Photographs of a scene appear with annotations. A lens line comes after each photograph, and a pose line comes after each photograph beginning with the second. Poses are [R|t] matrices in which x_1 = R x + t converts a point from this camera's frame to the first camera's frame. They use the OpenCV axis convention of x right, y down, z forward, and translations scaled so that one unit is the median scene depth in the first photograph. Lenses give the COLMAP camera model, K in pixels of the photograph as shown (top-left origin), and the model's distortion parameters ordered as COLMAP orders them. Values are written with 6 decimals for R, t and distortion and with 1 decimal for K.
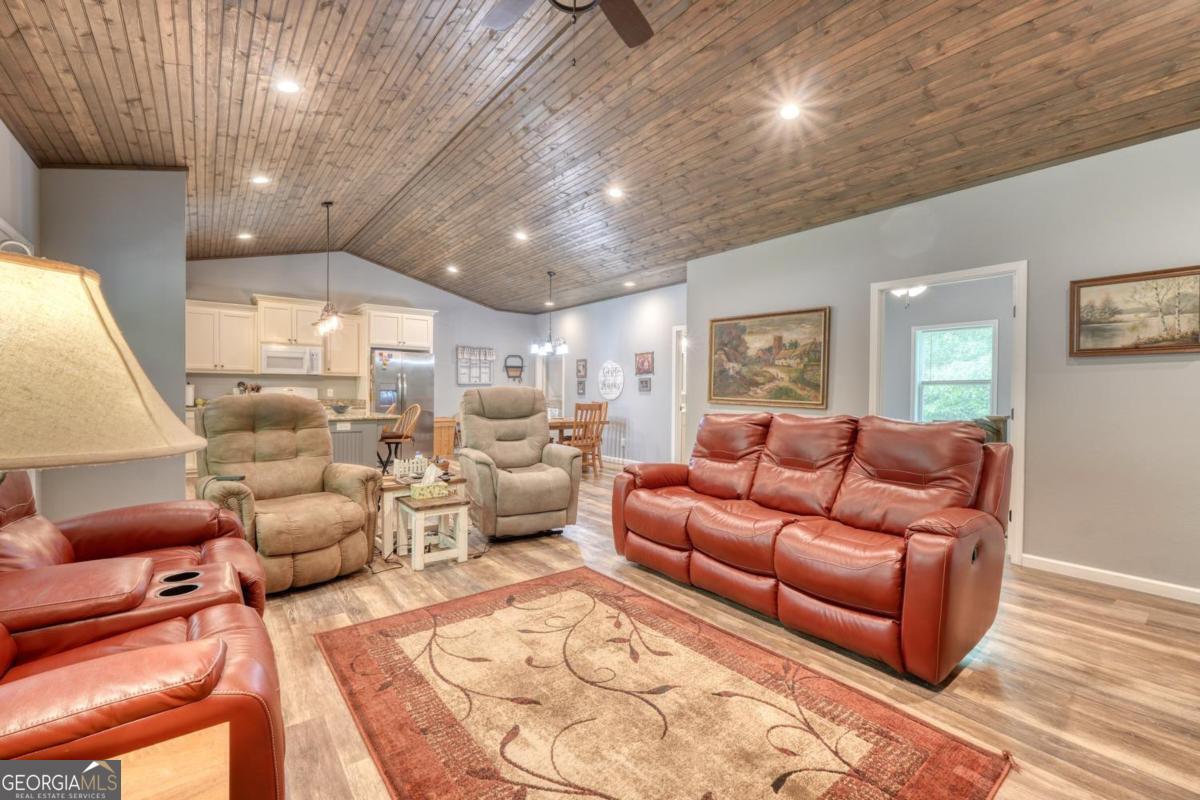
lens RADIAL K [[508.0, 0, 599.2], [0, 508.0, 395.7], [0, 0, 1]] dist [-0.008624, 0.004850]
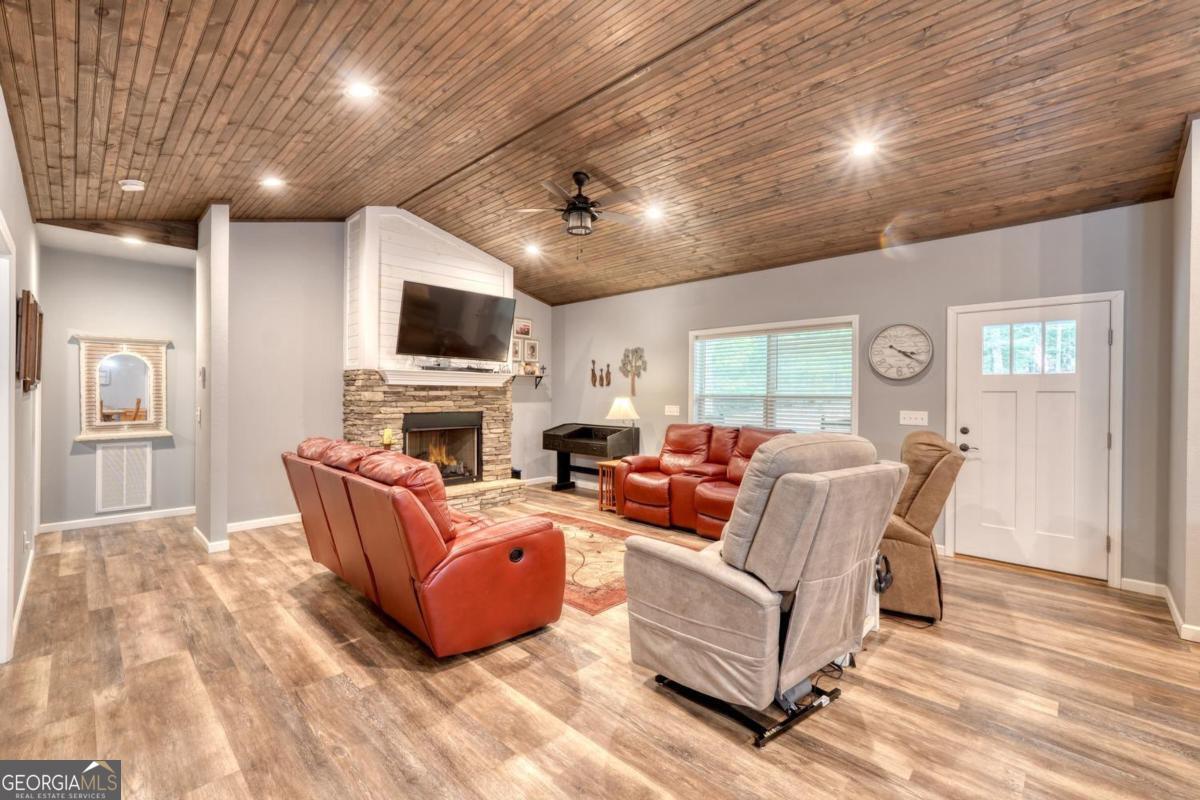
lens RADIAL K [[508.0, 0, 599.2], [0, 508.0, 395.7], [0, 0, 1]] dist [-0.008624, 0.004850]
pose [[-0.990191, -0.015828, -0.138818, 0.064833], [-0.017397, 0.999798, 0.010099, -0.049214], [0.138630, 0.012415, -0.990266, 1.306784]]
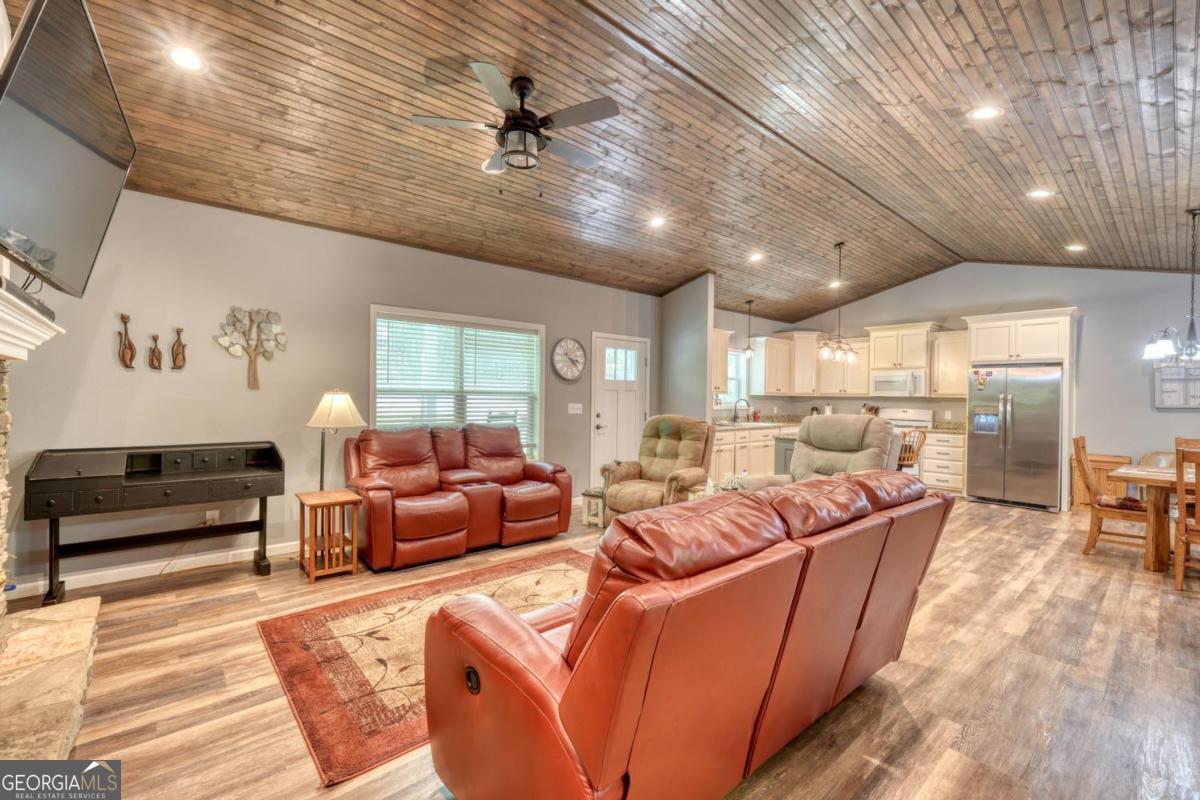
lens RADIAL K [[508.0, 0, 599.2], [0, 508.0, 395.7], [0, 0, 1]] dist [-0.008624, 0.004850]
pose [[0.053030, -0.008749, -0.998555, 0.620145], [-0.021868, 0.999712, -0.009920, -0.030343], [0.998353, 0.022362, 0.052823, 0.483813]]
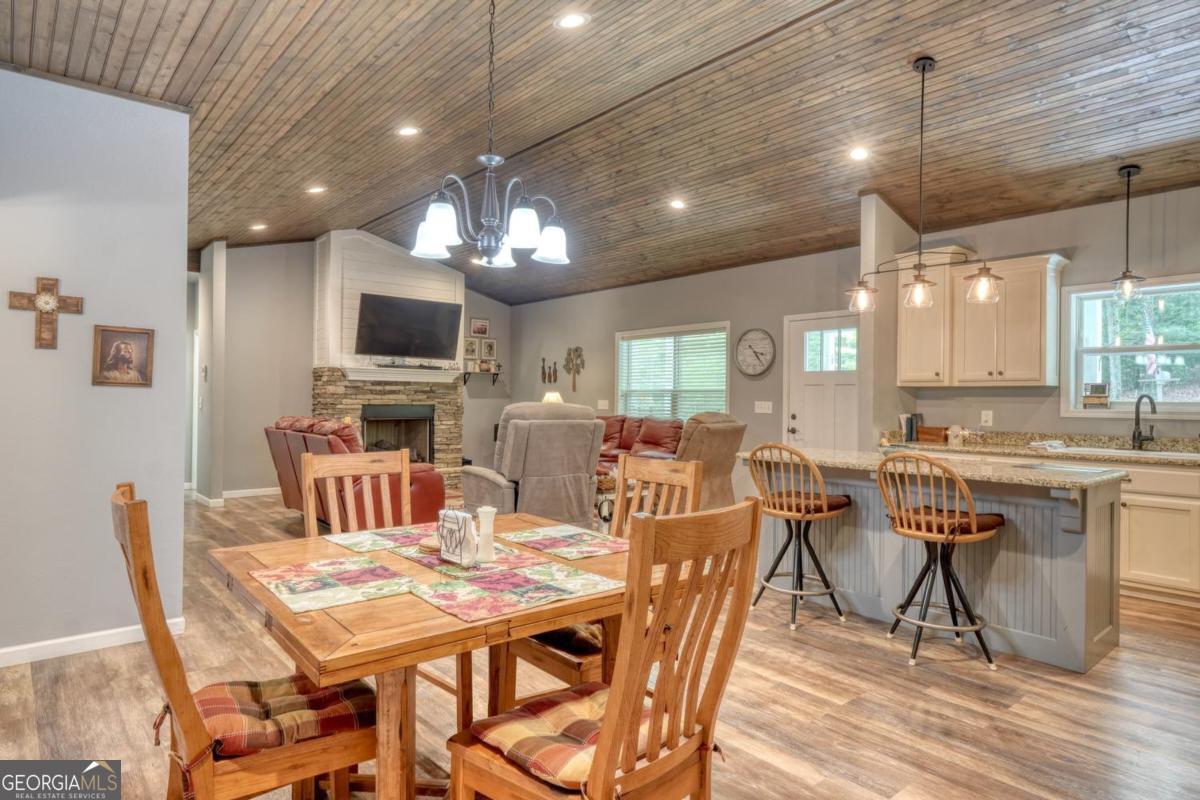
lens RADIAL K [[682.4, 0, 603.7], [0, 682.4, 396.2], [0, 0, 1]] dist [0.004115, 0.000418]
pose [[-0.998422, -0.020142, -0.052421, -0.195766], [-0.020353, 0.999787, 0.003485, -0.031937], [0.052340, 0.004546, -0.998619, 1.935593]]
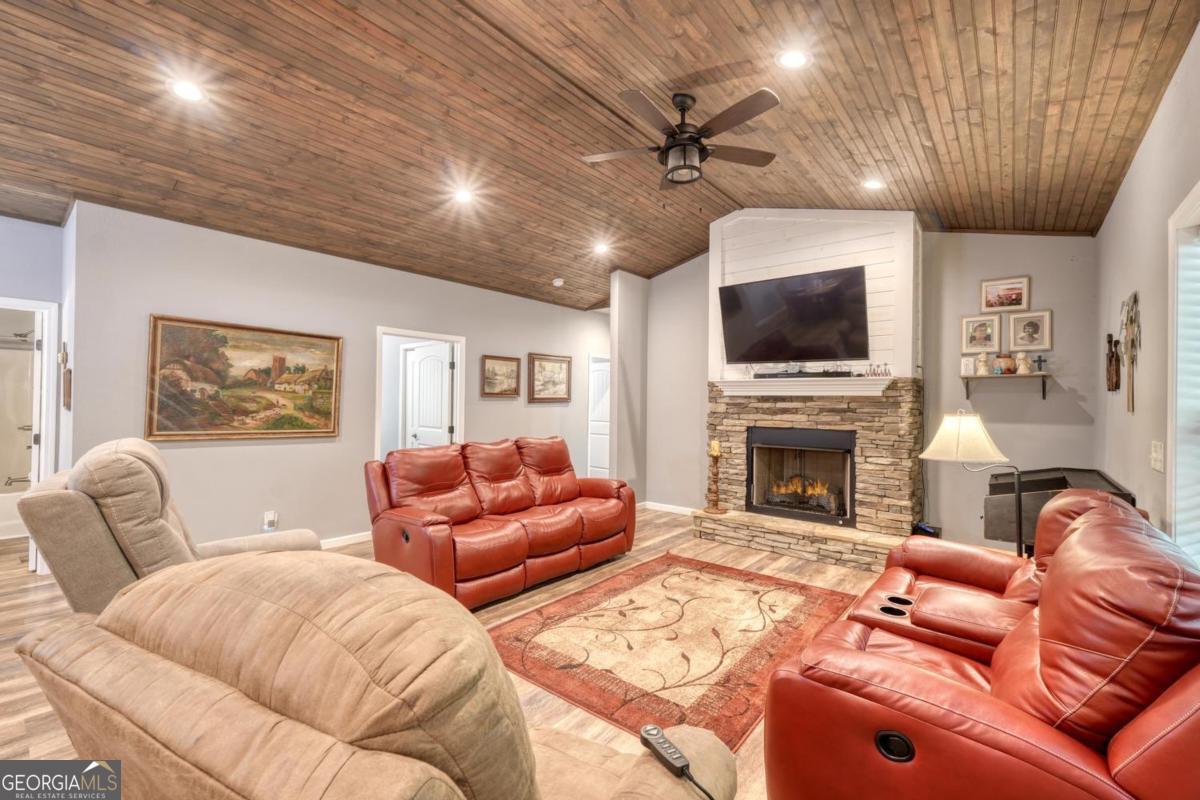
lens RADIAL K [[508.0, 0, 599.2], [0, 508.0, 395.7], [0, 0, 1]] dist [-0.008624, 0.004850]
pose [[-0.216095, -0.000264, 0.976372, -0.619695], [-0.004282, 0.999991, -0.000678, -0.052761], [-0.976363, -0.004327, -0.216095, 0.651569]]
